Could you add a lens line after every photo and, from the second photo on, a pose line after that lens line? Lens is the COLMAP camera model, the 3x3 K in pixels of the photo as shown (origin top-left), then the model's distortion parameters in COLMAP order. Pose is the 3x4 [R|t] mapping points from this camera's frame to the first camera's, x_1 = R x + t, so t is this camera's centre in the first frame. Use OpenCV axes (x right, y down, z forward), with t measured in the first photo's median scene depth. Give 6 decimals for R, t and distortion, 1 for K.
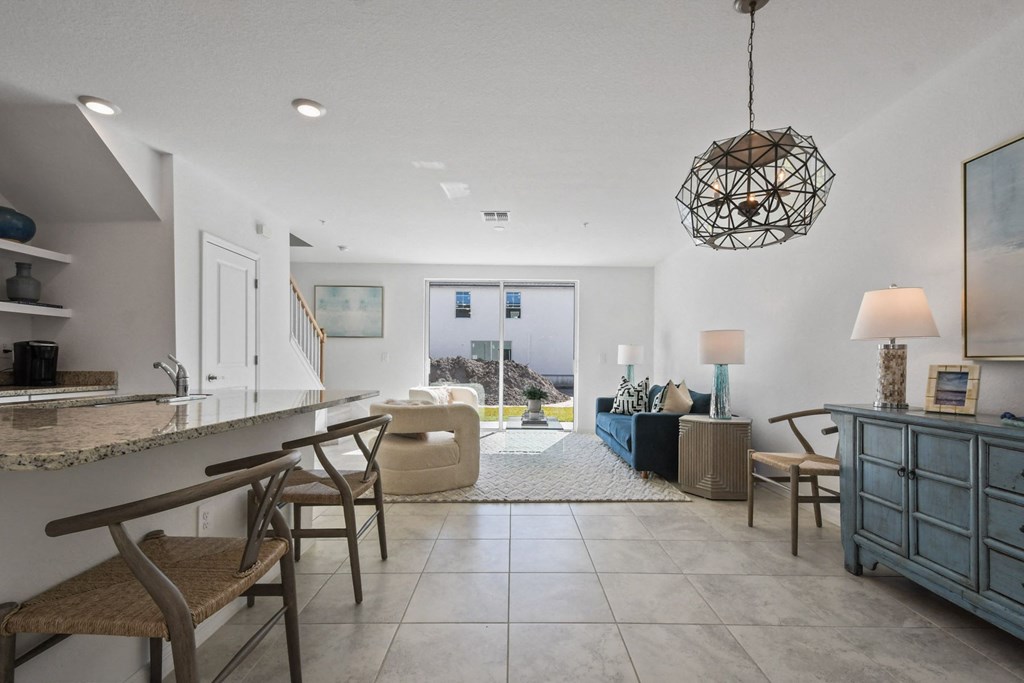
lens RADIAL K [[456.8, 0, 511.8], [0, 456.8, 359.0], [0, 0, 1]] dist [0.002569, 0.000240]
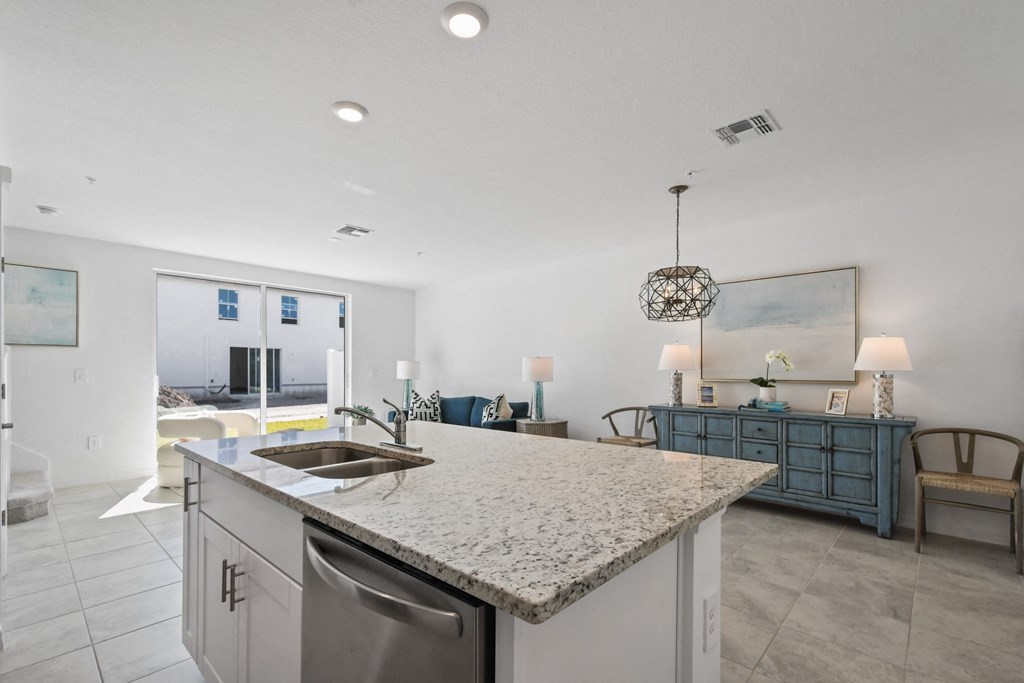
lens RADIAL K [[462.0, 0, 515.3], [0, 462.0, 366.2], [0, 0, 1]] dist [0.010463, -0.000496]
pose [[0.681099, -0.003535, 0.732182, -0.571683], [-0.000579, 0.999985, 0.005367, -0.037091], [-0.732191, -0.004079, 0.681087, 0.094710]]
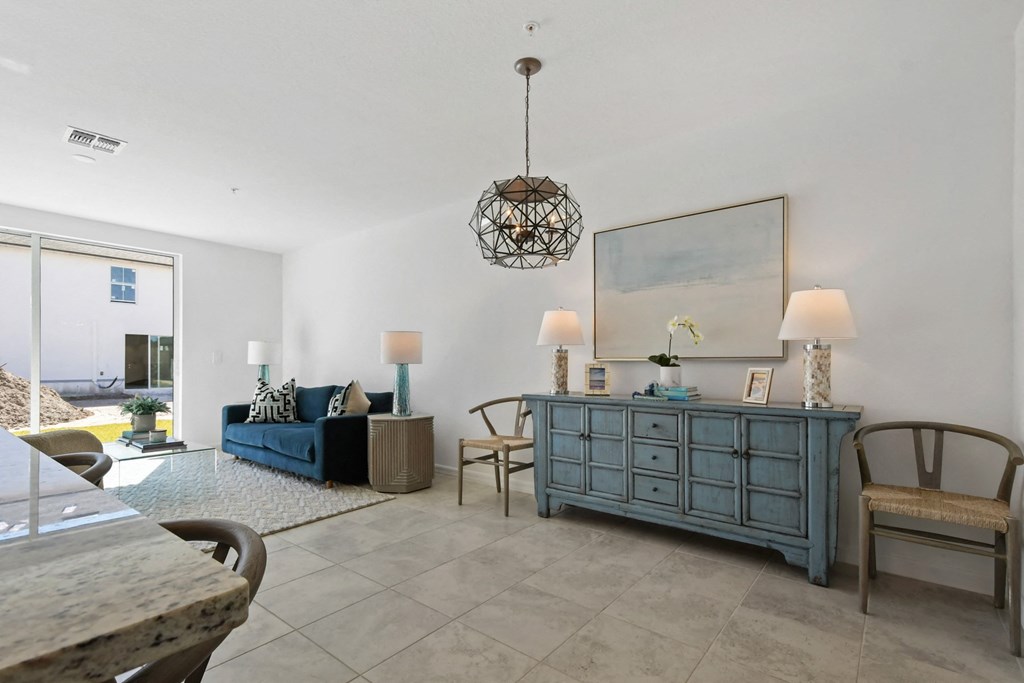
lens RADIAL K [[478.9, 0, 516.3], [0, 478.9, 360.6], [0, 0, 1]] dist [0.019200, -0.000154]
pose [[0.623607, -0.003406, 0.781730, -0.227339], [-0.002412, 0.999977, 0.006280, -0.003050], [-0.781734, -0.005802, 0.623585, 0.098102]]
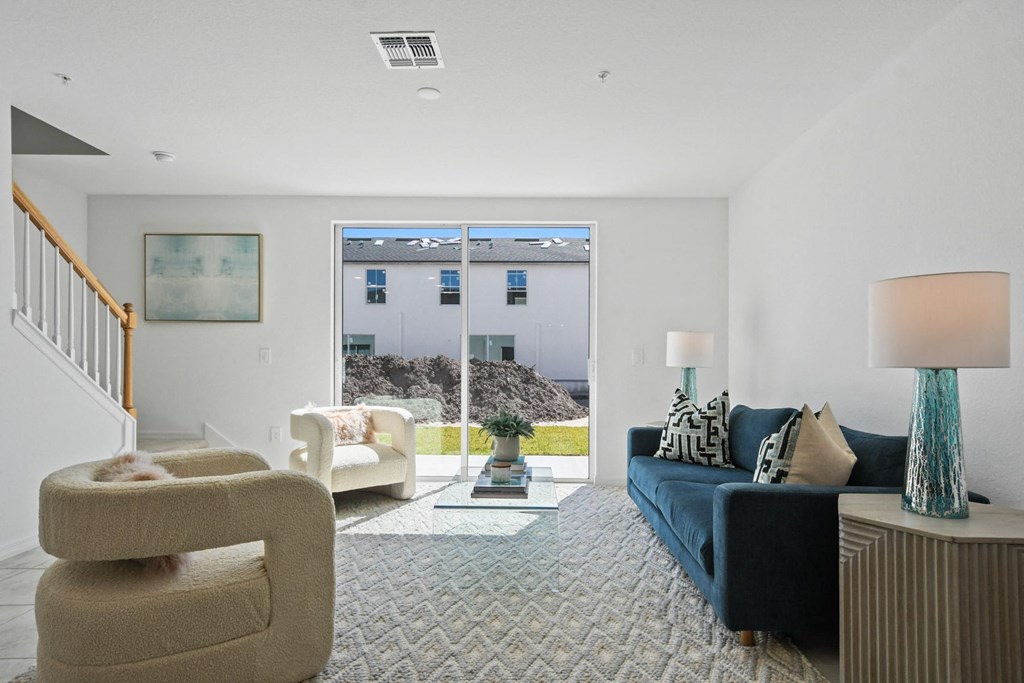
lens RADIAL K [[561.3, 0, 514.2], [0, 561.3, 359.6], [0, 0, 1]] dist [0.000553, -0.000481]
pose [[0.999849, -0.003831, -0.016935, 0.088112], [0.003843, 0.999992, 0.000677, 0.003017], [0.016933, -0.000742, 0.999856, 0.477226]]
